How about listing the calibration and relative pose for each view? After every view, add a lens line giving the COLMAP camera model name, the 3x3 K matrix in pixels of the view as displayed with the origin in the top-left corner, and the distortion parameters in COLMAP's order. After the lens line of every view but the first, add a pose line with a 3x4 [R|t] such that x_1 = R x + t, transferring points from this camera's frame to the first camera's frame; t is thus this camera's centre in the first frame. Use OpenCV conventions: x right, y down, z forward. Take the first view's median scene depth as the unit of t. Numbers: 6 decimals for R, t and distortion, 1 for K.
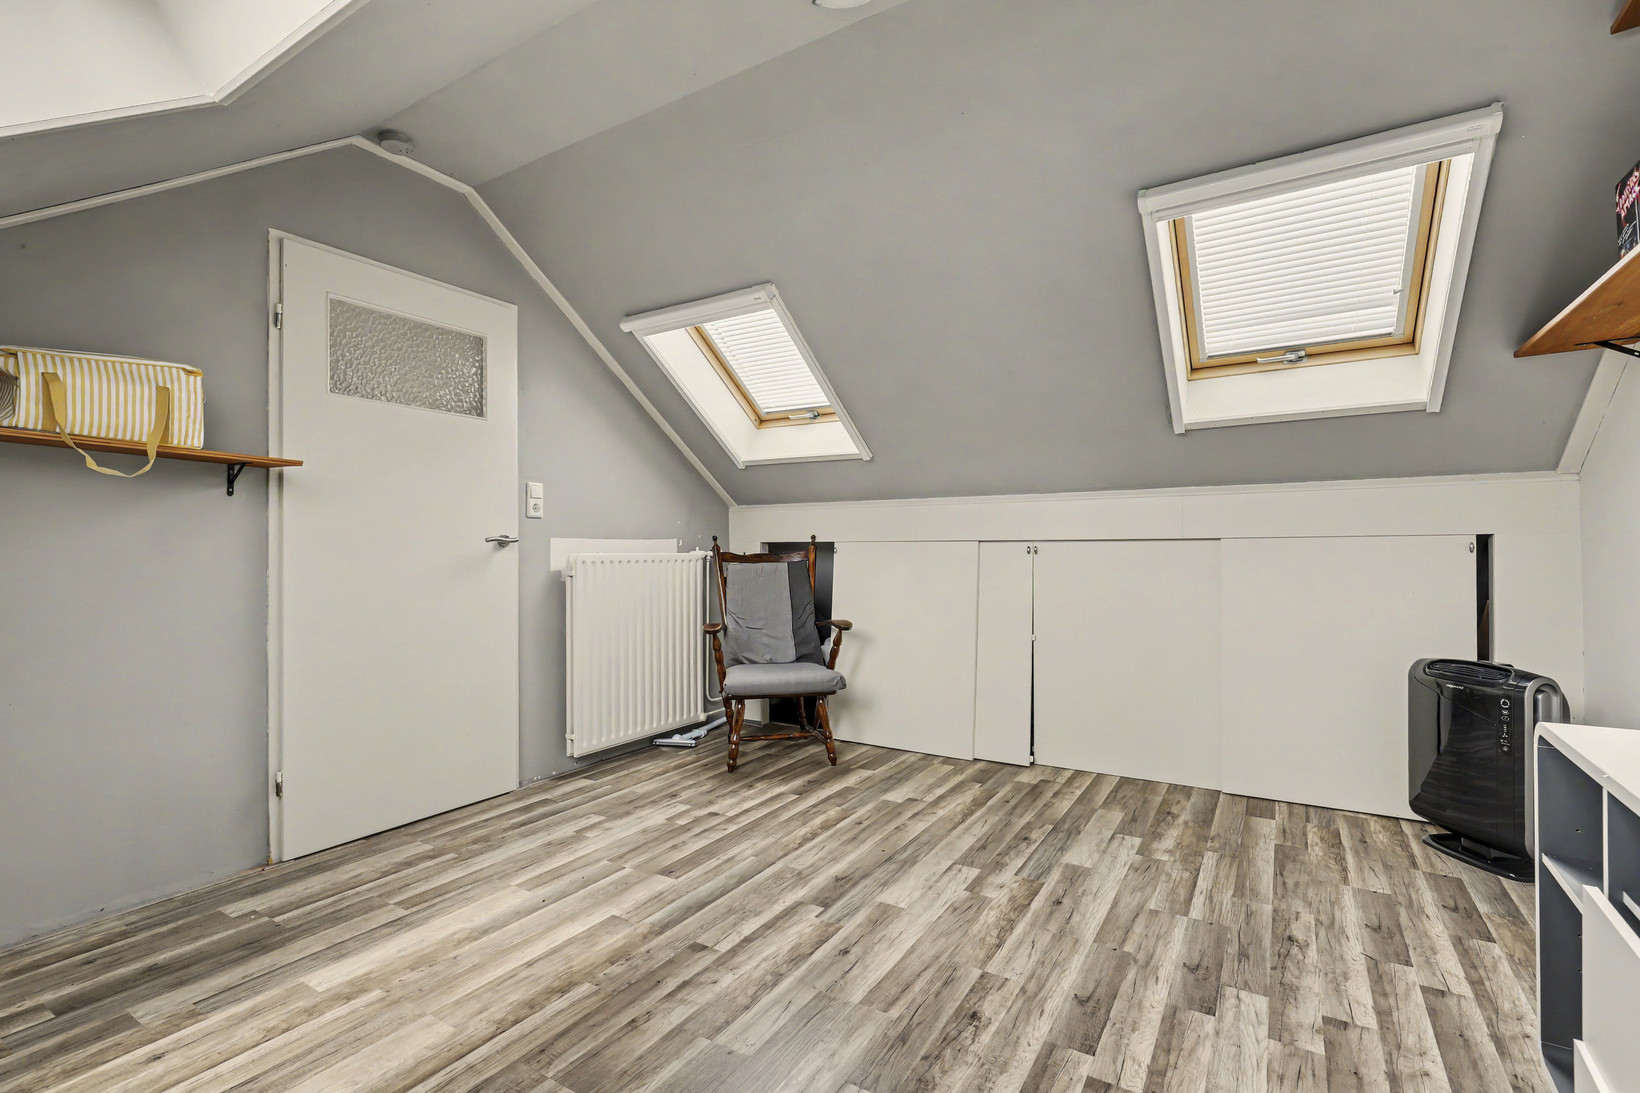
lens RADIAL K [[759.2, 0, 818.0], [0, 759.2, 550.1], [0, 0, 1]] dist [-0.002222, -0.000283]
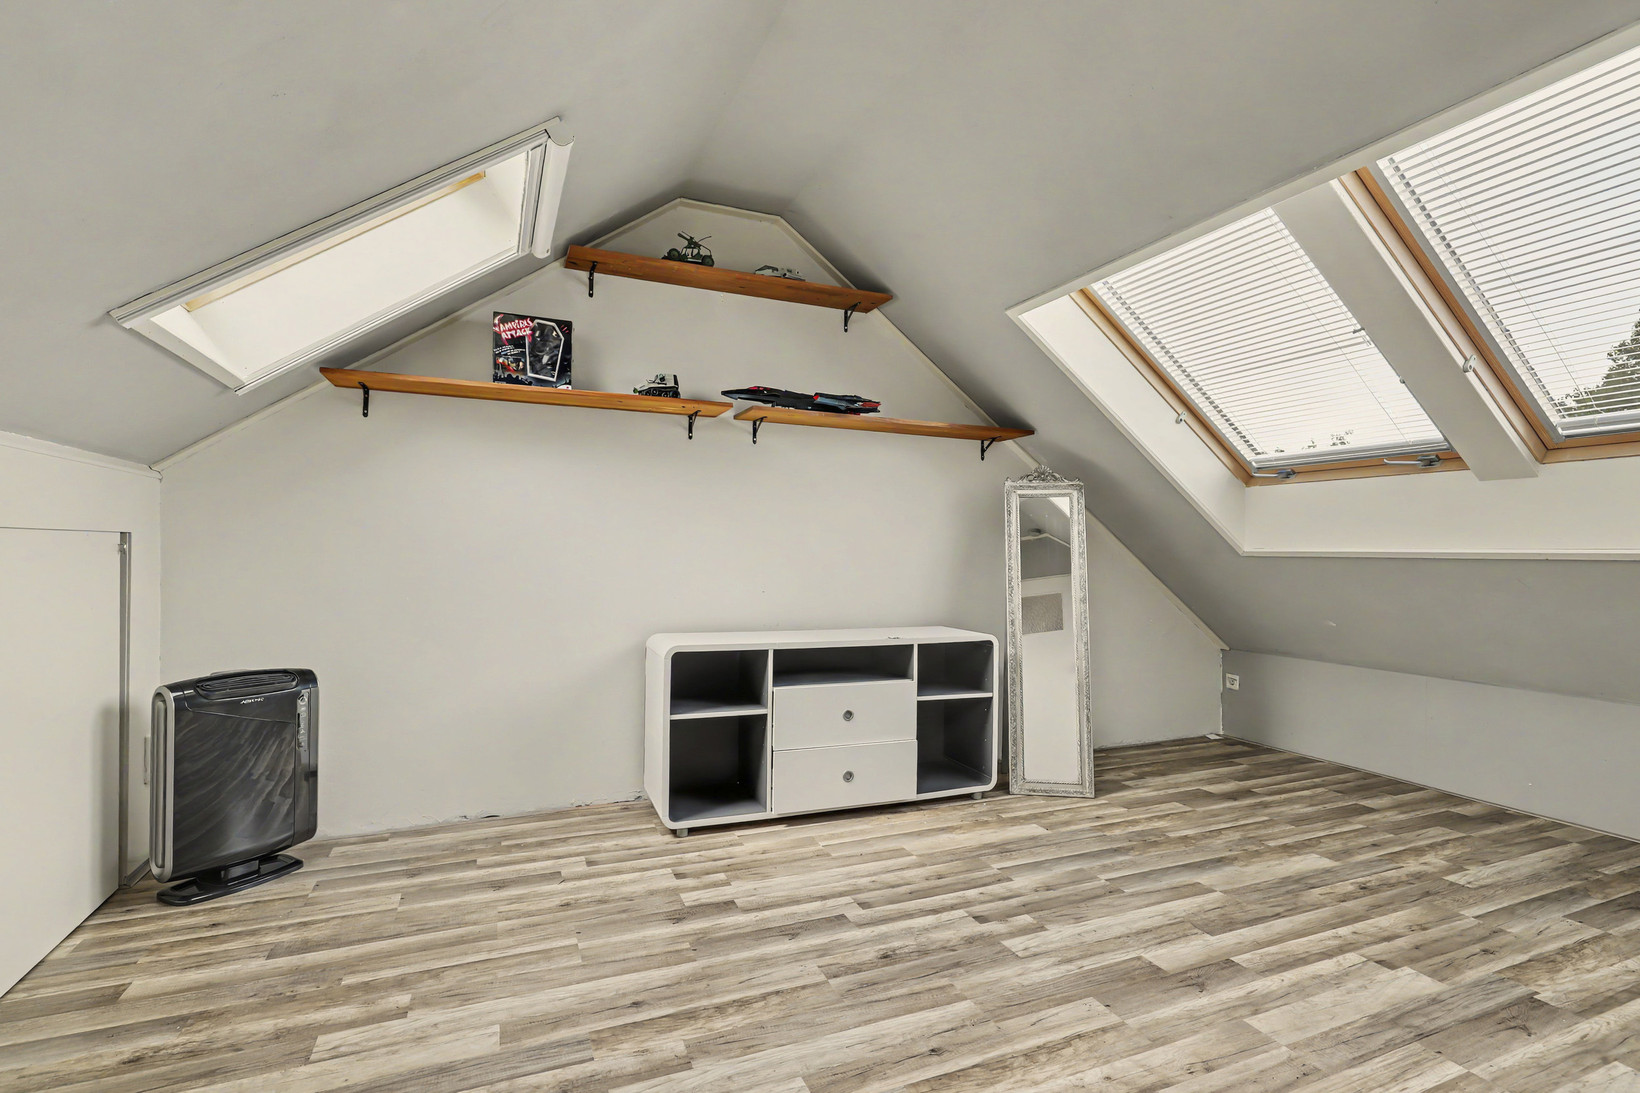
lens RADIAL K [[759.2, 0, 816.5], [0, 759.2, 547.1], [0, 0, 1]] dist [-0.002222, -0.000283]
pose [[-0.816652, 0.000753, 0.577130, -0.342945], [-0.007101, 0.999910, -0.011354, -0.004448], [-0.577087, -0.013371, -0.816573, 1.805879]]
